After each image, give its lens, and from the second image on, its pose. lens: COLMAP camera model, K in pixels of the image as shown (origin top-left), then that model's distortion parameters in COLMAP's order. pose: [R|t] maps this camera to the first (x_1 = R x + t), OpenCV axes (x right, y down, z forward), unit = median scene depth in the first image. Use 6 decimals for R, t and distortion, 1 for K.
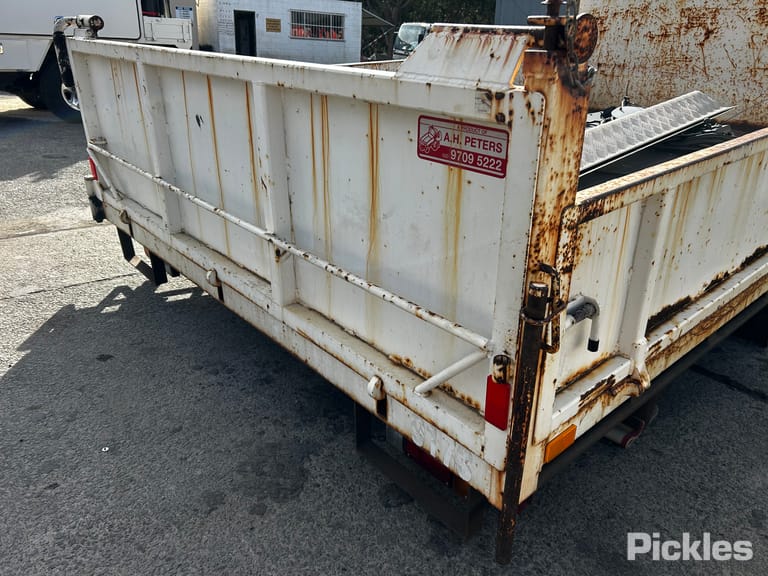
lens RADIAL K [[579.4, 0, 386.6], [0, 579.4, 277.6], [0, 0, 1]] dist [0.045087, -0.049326]
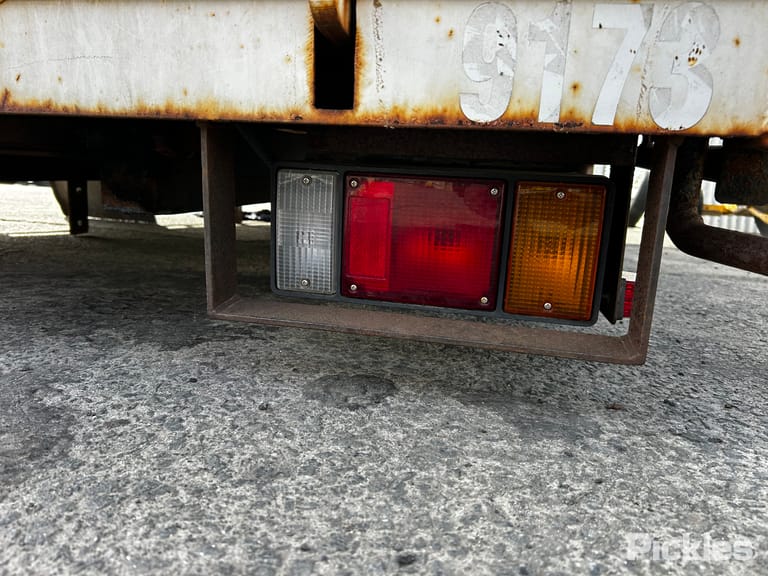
lens RADIAL K [[579.4, 0, 386.6], [0, 579.4, 277.6], [0, 0, 1]] dist [0.045087, -0.049326]
pose [[0.814653, -0.106430, 0.570099, -0.166457], [0.200033, 0.974258, -0.103960, 0.331666], [-0.544359, 0.198730, 0.814972, 0.635944]]
